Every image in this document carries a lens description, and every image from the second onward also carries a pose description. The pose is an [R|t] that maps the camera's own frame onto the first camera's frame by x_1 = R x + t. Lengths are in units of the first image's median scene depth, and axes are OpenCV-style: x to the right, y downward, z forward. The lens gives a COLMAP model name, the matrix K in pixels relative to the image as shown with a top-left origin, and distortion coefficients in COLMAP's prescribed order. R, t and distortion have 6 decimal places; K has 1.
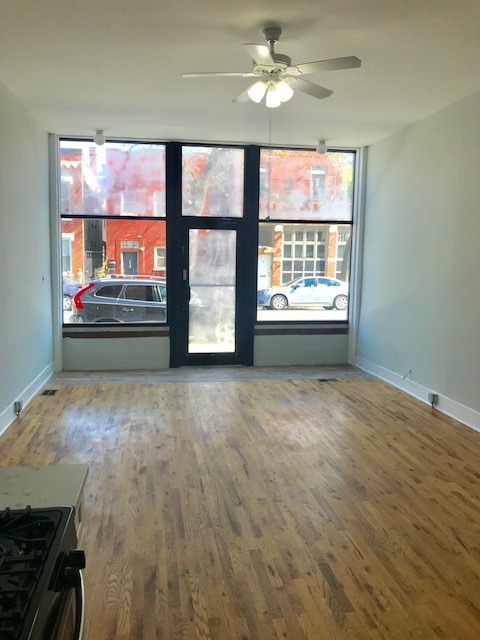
lens RADIAL K [[526.3, 0, 240.0], [0, 526.3, 320.0], [0, 0, 1]] dist [0.005908, 0.001581]
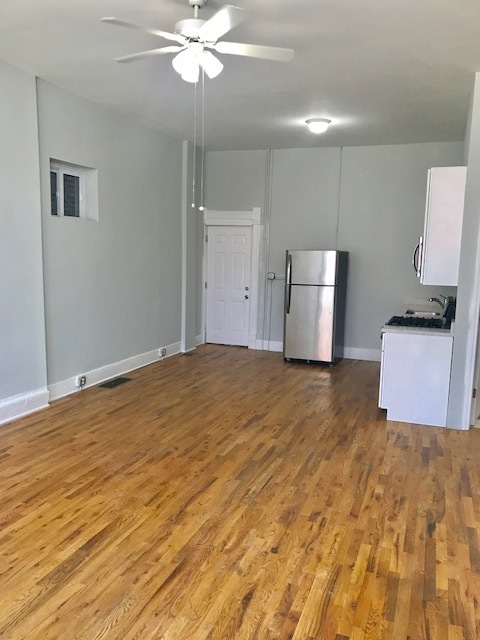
lens RADIAL K [[526.3, 0, 240.0], [0, 526.3, 320.0], [0, 0, 1]] dist [0.005908, 0.001581]
pose [[-0.867170, -0.095740, 0.488722, -0.523149], [0.025272, 0.971623, 0.235180, -0.238022], [-0.497370, 0.216292, -0.840143, 1.930346]]
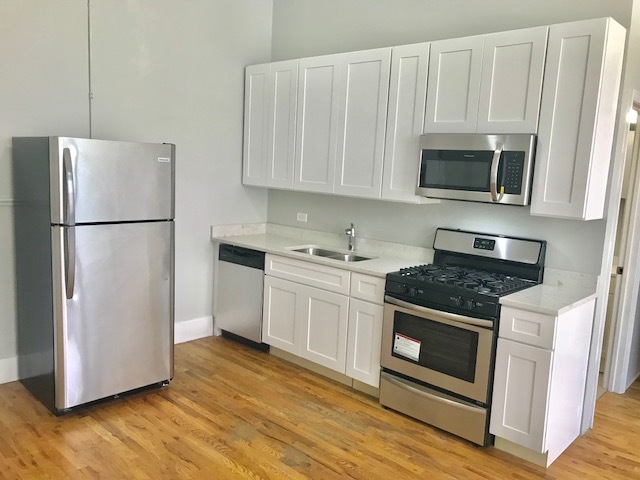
lens RADIAL K [[527.0, 0, 320.0], [0, 527.0, 240.0], [0, 0, 1]] dist [0.007092, -0.000610]
pose [[-0.780267, 0.032247, -0.624615, 0.599790], [-0.135381, 0.966286, 0.219004, -0.081436], [0.610619, 0.255442, -0.749596, 0.852128]]
